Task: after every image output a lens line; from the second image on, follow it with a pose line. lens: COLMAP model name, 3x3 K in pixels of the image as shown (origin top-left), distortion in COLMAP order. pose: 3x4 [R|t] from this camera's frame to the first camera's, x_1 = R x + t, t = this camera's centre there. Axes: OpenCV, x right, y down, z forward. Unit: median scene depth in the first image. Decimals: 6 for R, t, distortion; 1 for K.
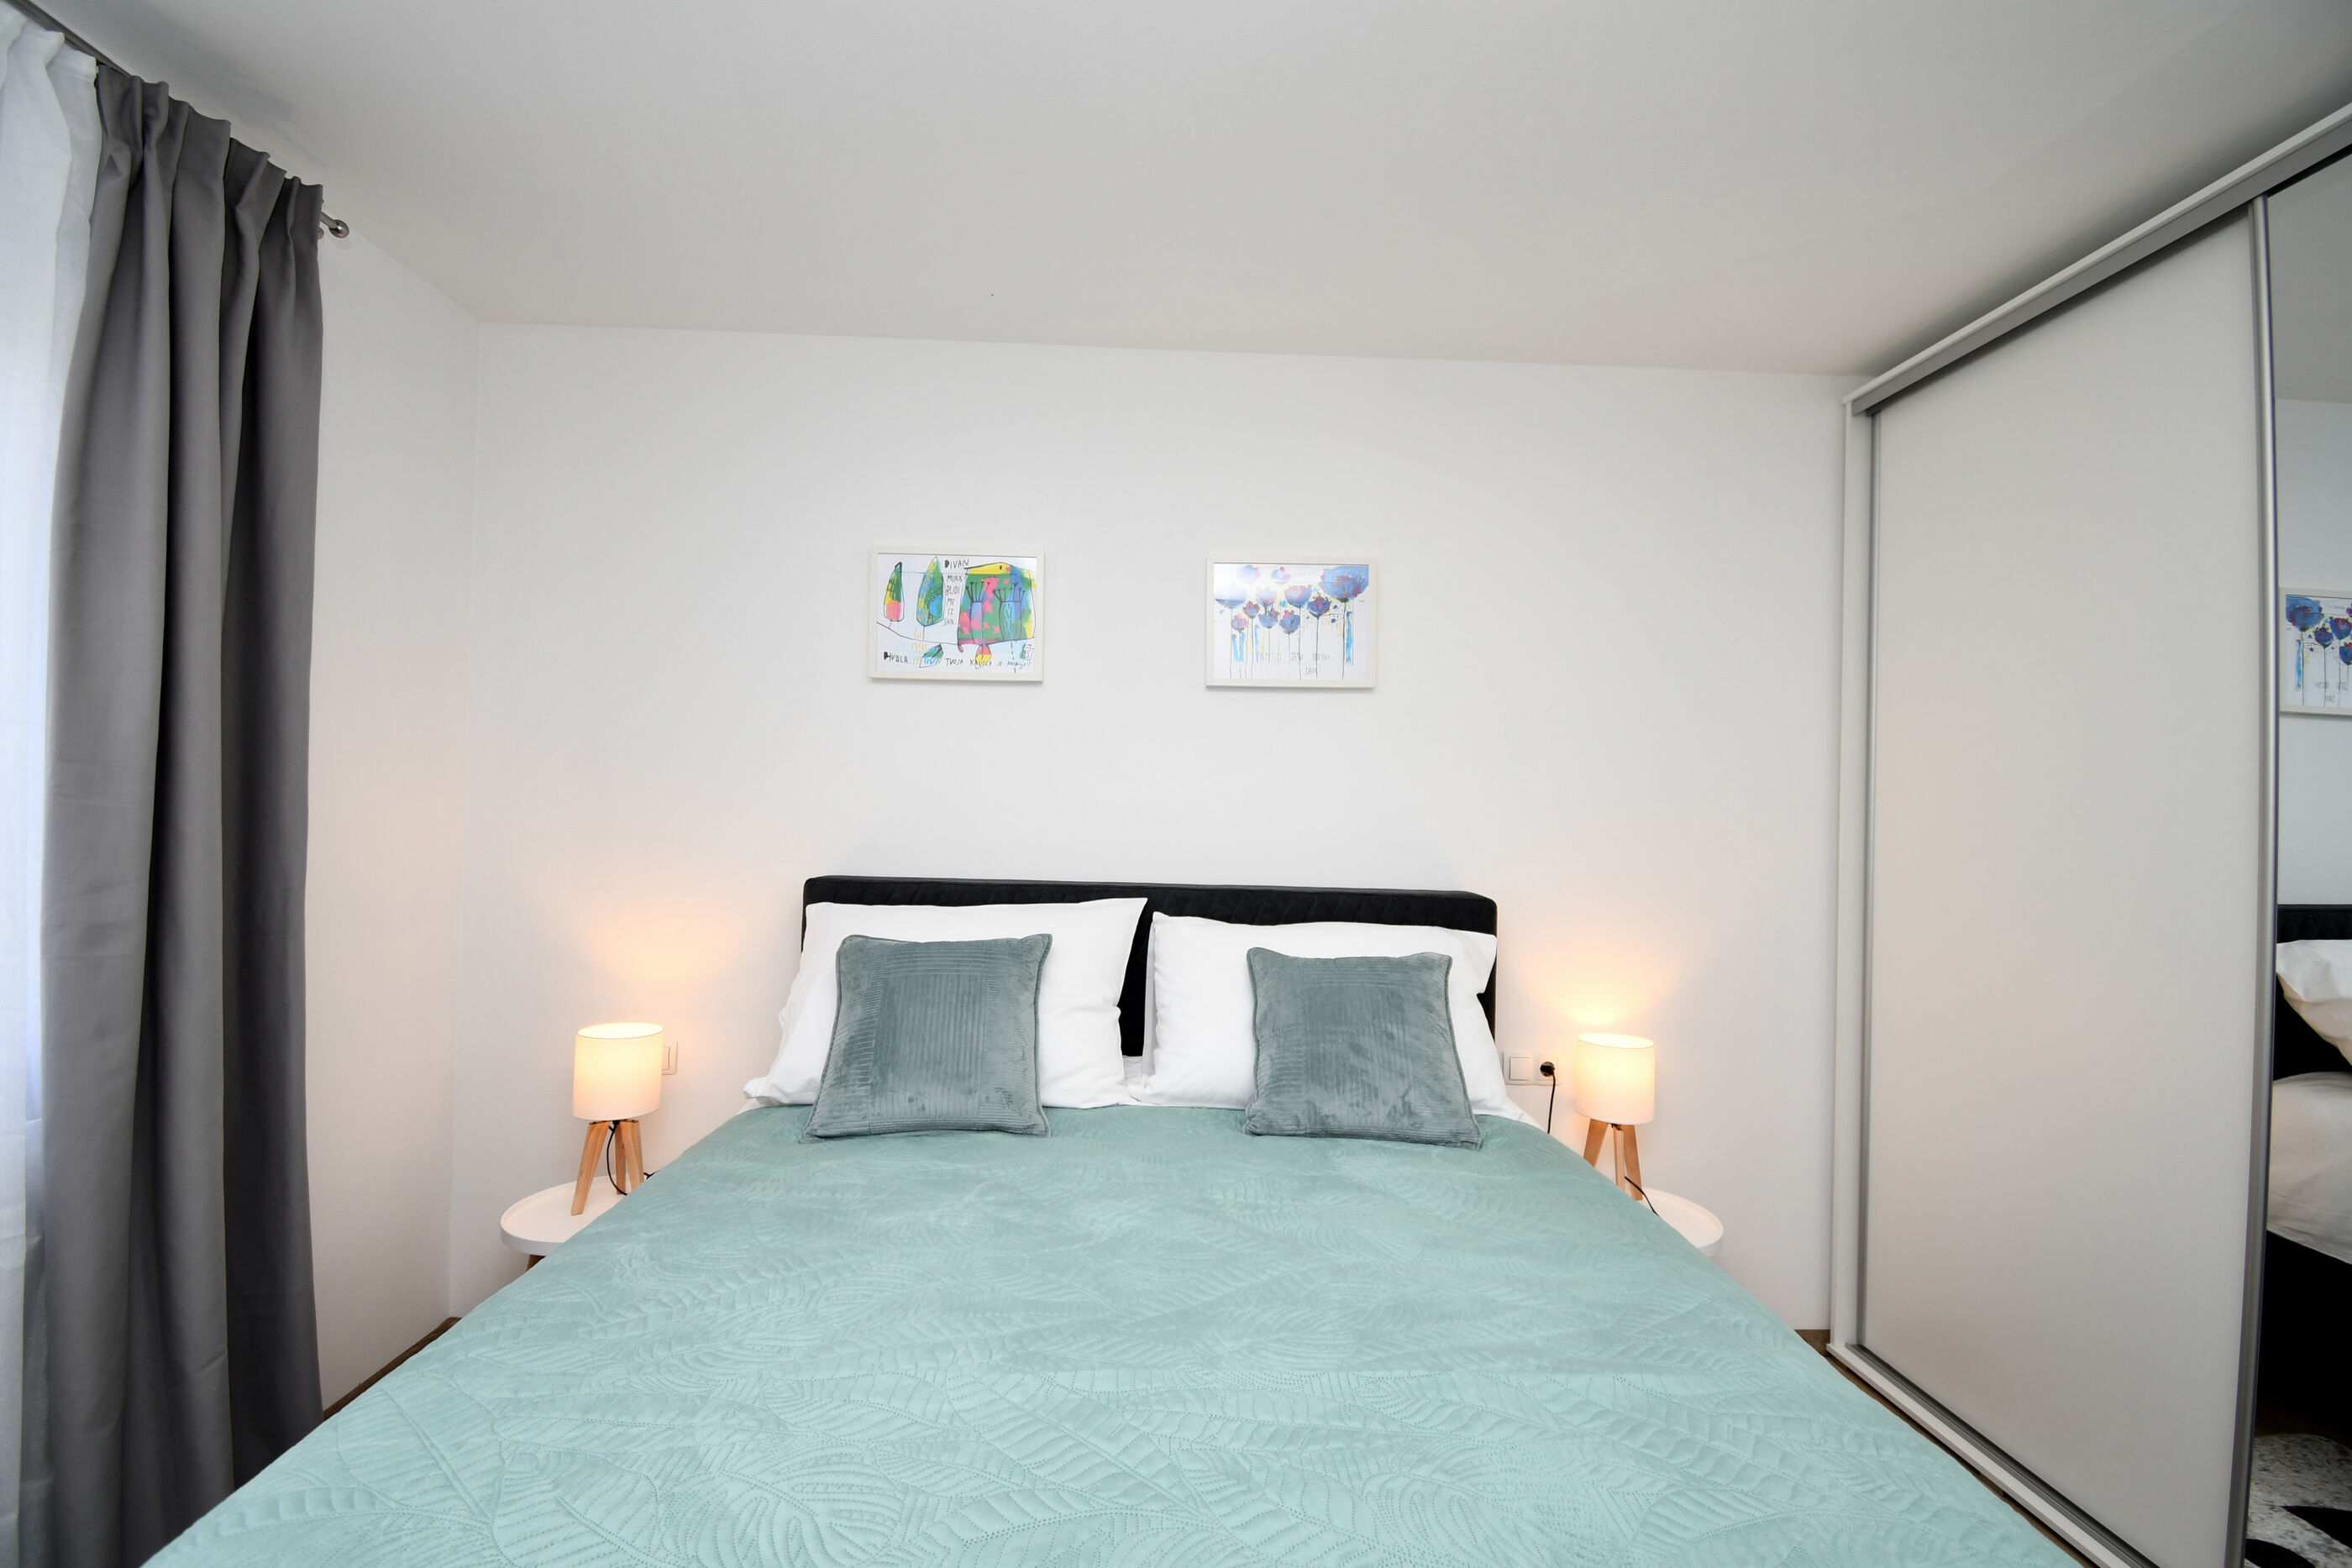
lens RADIAL K [[1028.2, 0, 1183.8], [0, 1028.2, 773.6], [0, 0, 1]] dist [0.001521, -0.009902]
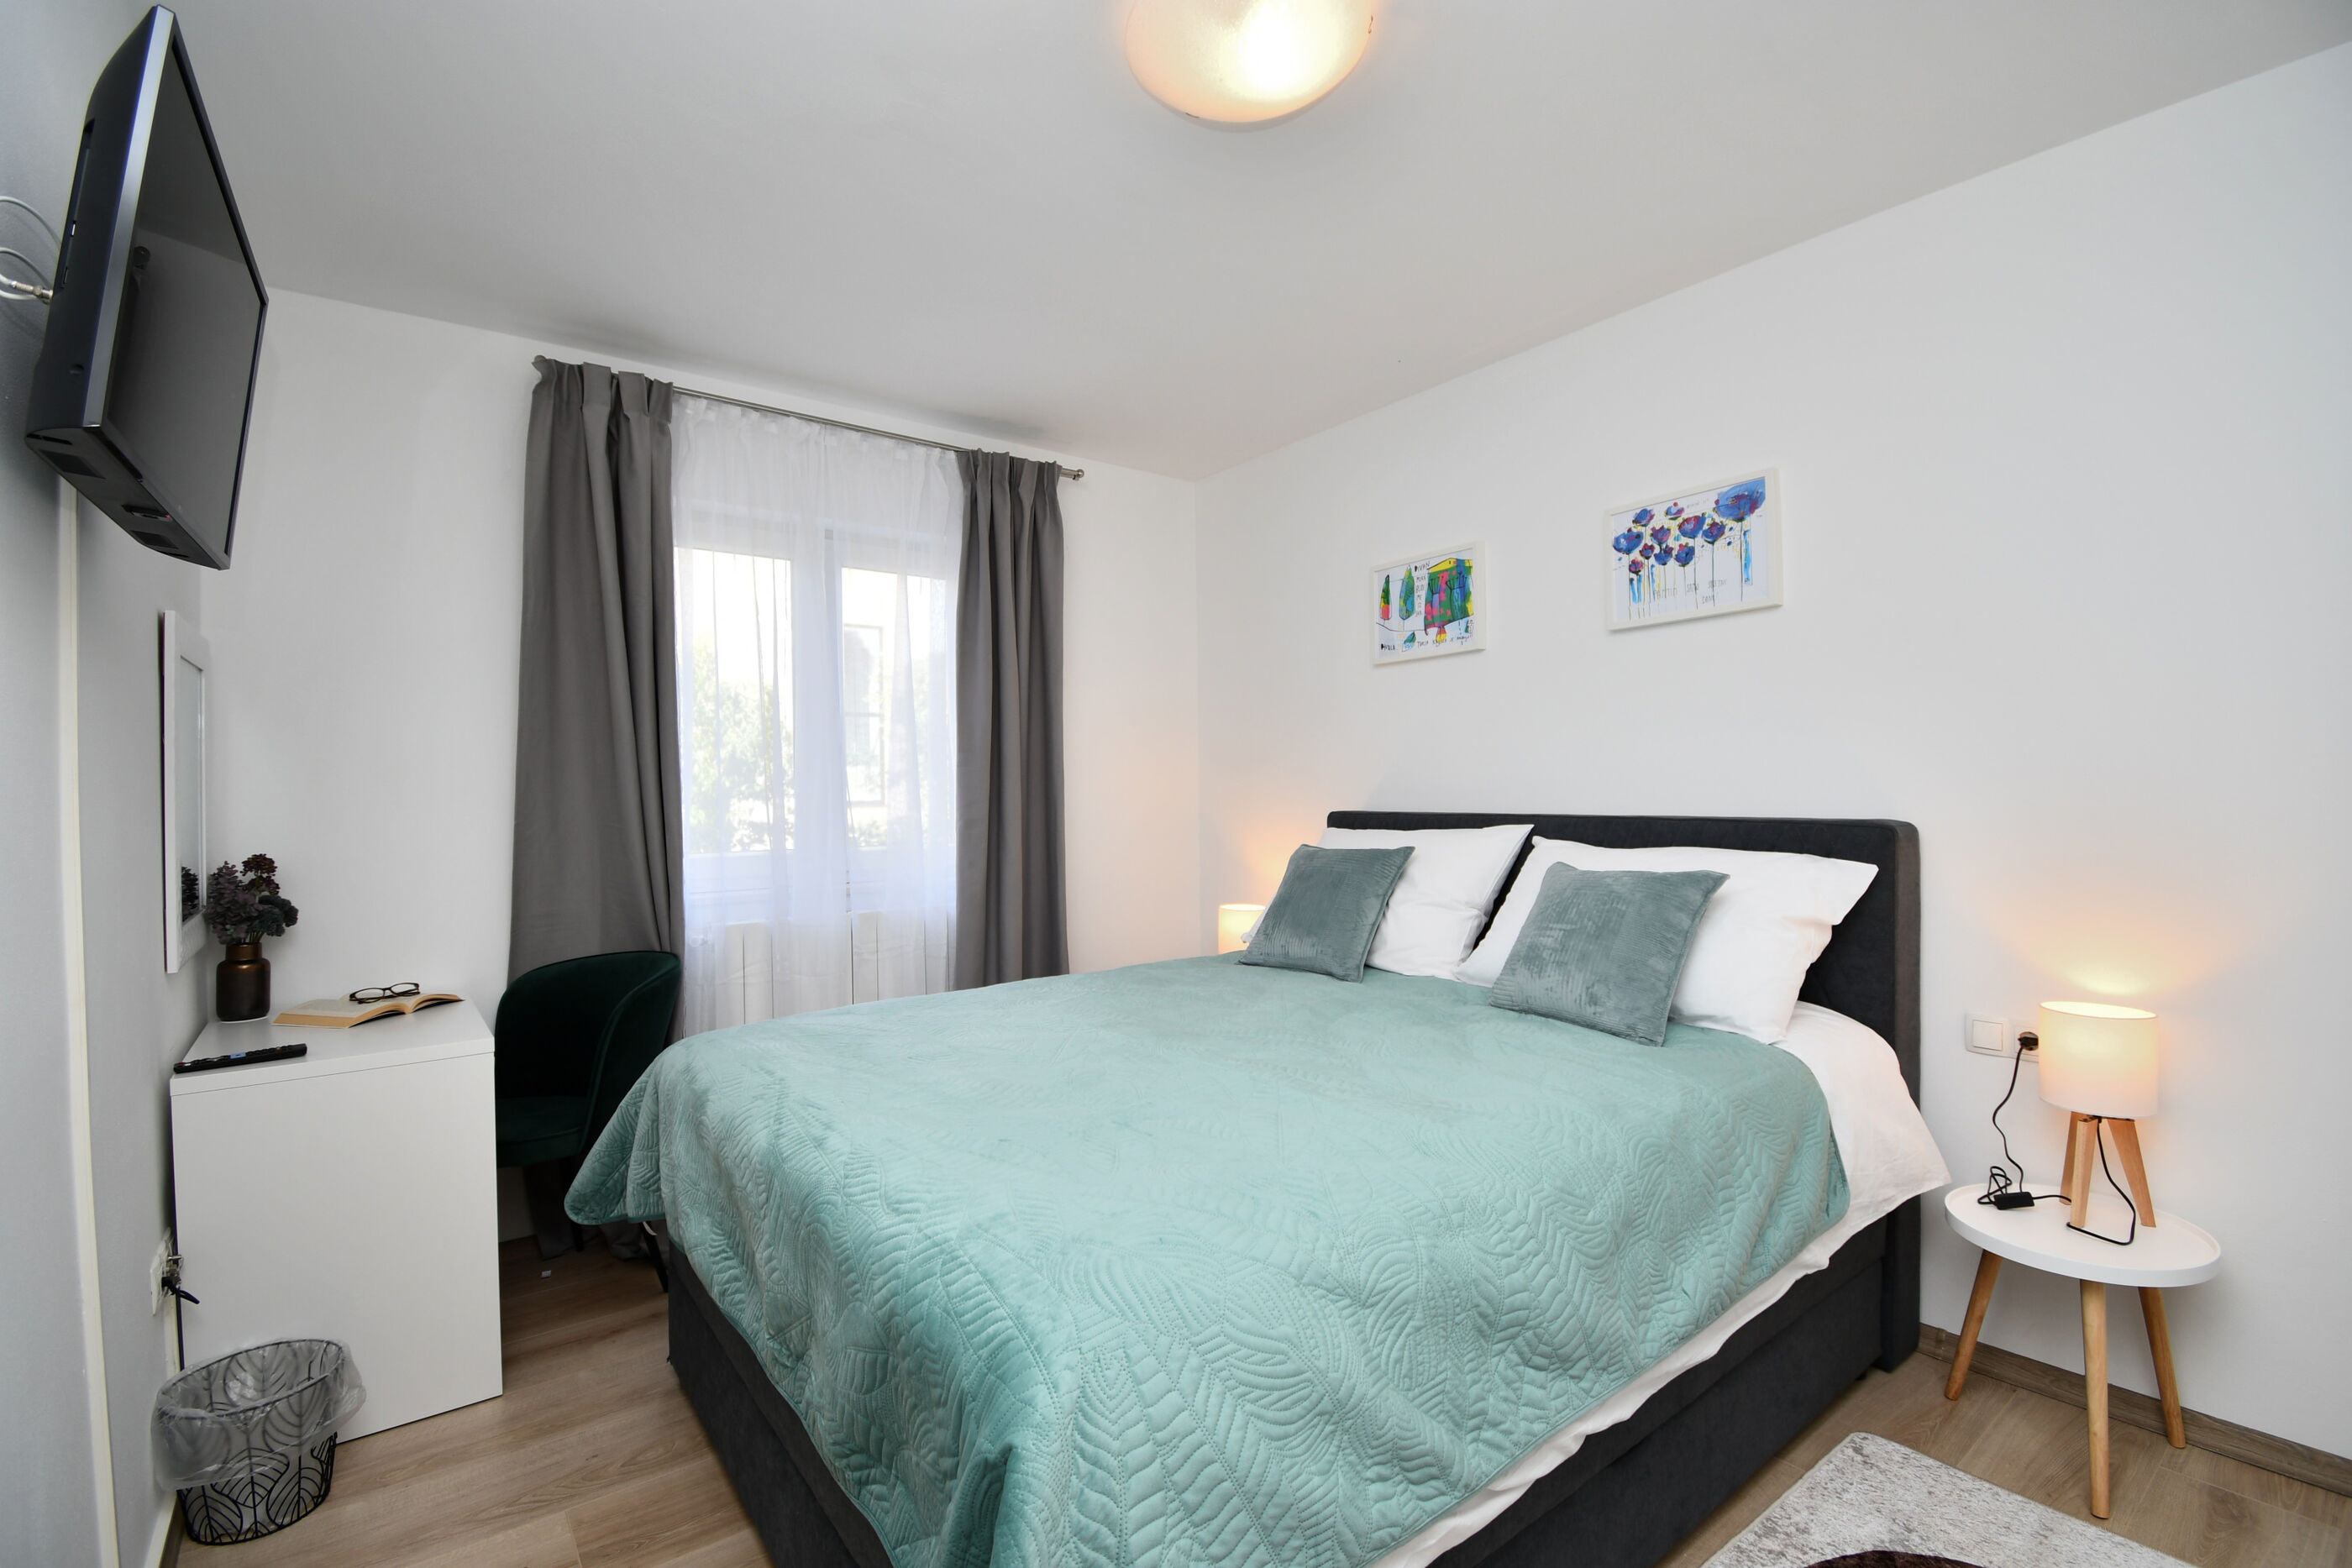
lens RADIAL K [[1028.2, 0, 1199.9], [0, 1028.2, 794.5], [0, 0, 1]] dist [0.001521, -0.009902]
pose [[0.591190, -0.029798, -0.805982, 0.637580], [0.065199, 0.997812, 0.010934, 0.046259], [0.803893, -0.059013, 0.591840, 0.006404]]
